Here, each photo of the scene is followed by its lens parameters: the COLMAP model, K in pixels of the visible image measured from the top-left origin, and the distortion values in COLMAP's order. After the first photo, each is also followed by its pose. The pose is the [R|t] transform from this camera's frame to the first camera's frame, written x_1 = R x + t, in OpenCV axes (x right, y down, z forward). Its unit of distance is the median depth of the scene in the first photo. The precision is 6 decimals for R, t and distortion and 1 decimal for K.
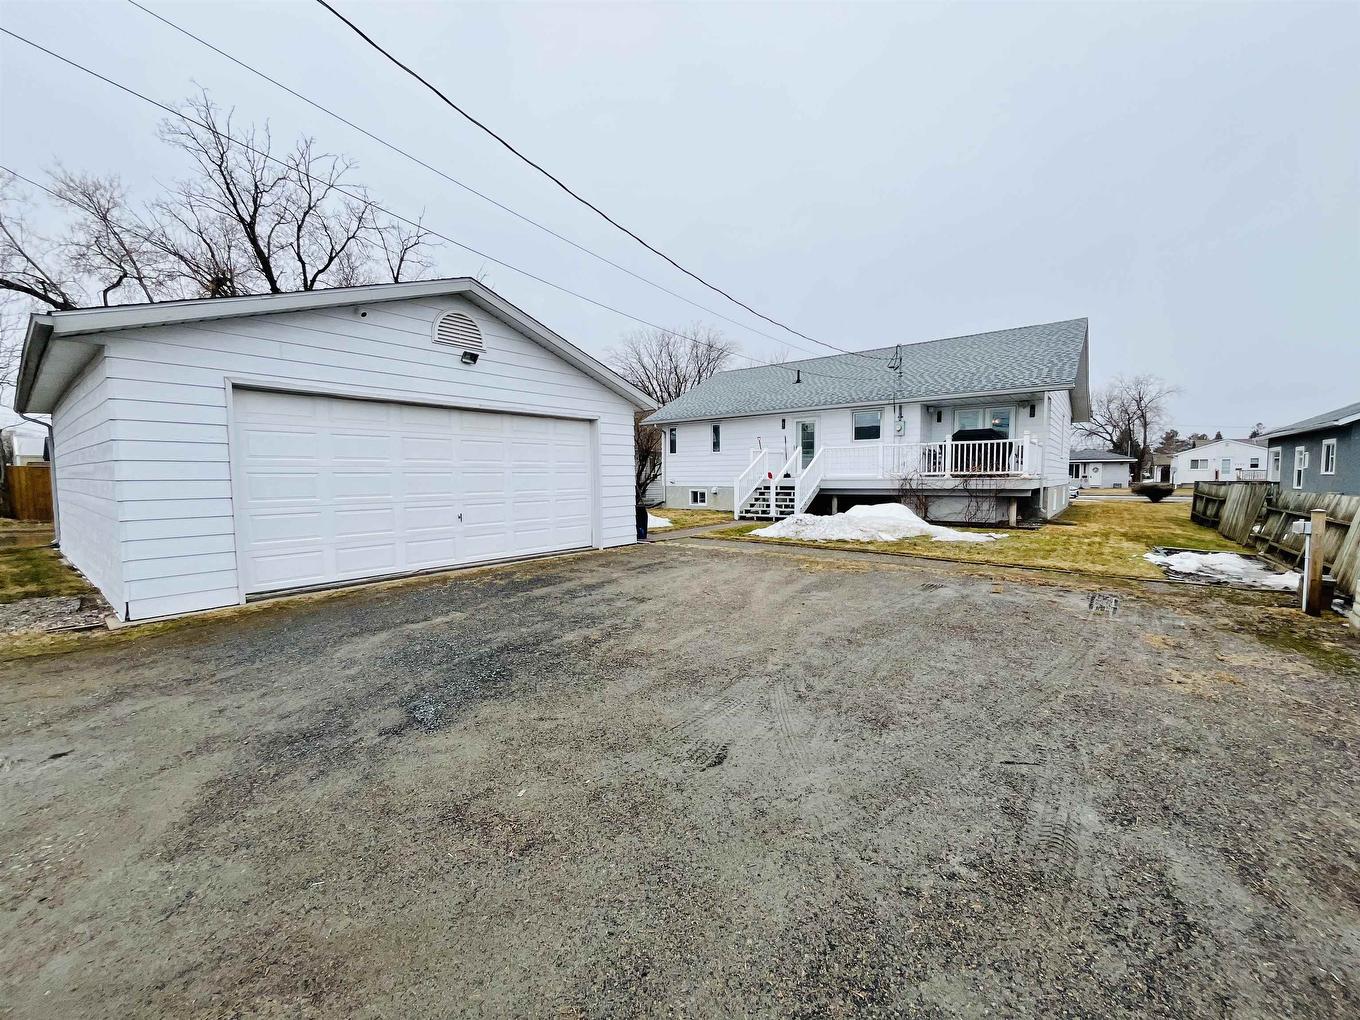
lens RADIAL K [[542.3, 0, 678.9], [0, 542.3, 509.3], [0, 0, 1]] dist [0.000682, 0.000050]
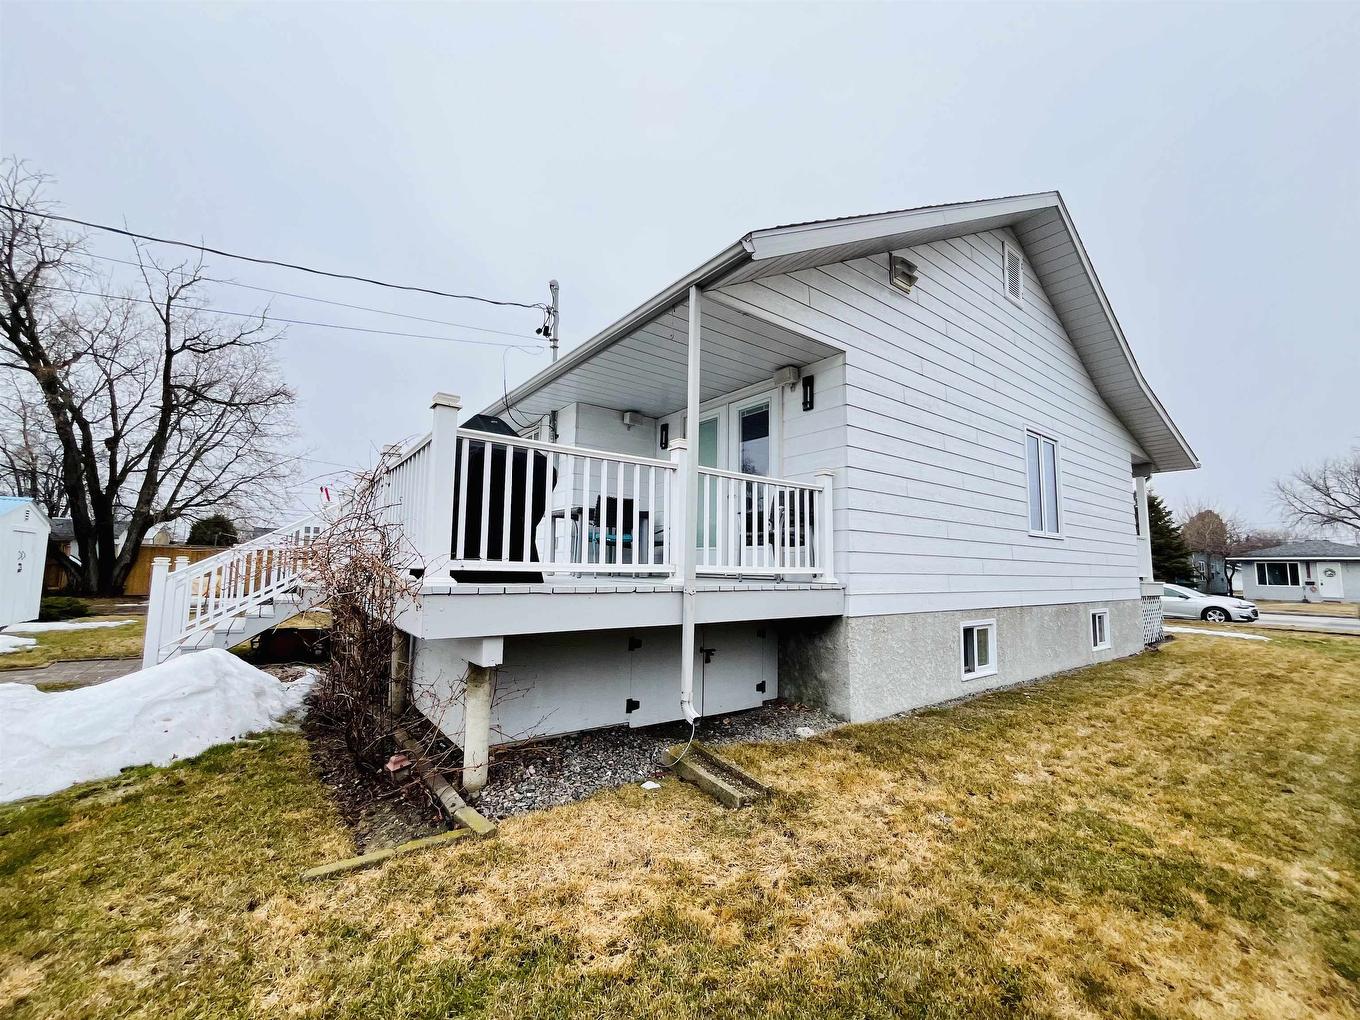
lens RADIAL K [[542.3, 0, 678.6], [0, 542.3, 512.5], [0, 0, 1]] dist [0.000682, 0.000050]
pose [[0.966894, -0.005589, -0.255117, 0.656412], [-0.036351, 0.986547, -0.159384, -0.046411], [0.252575, 0.163382, 0.953683, 0.654452]]
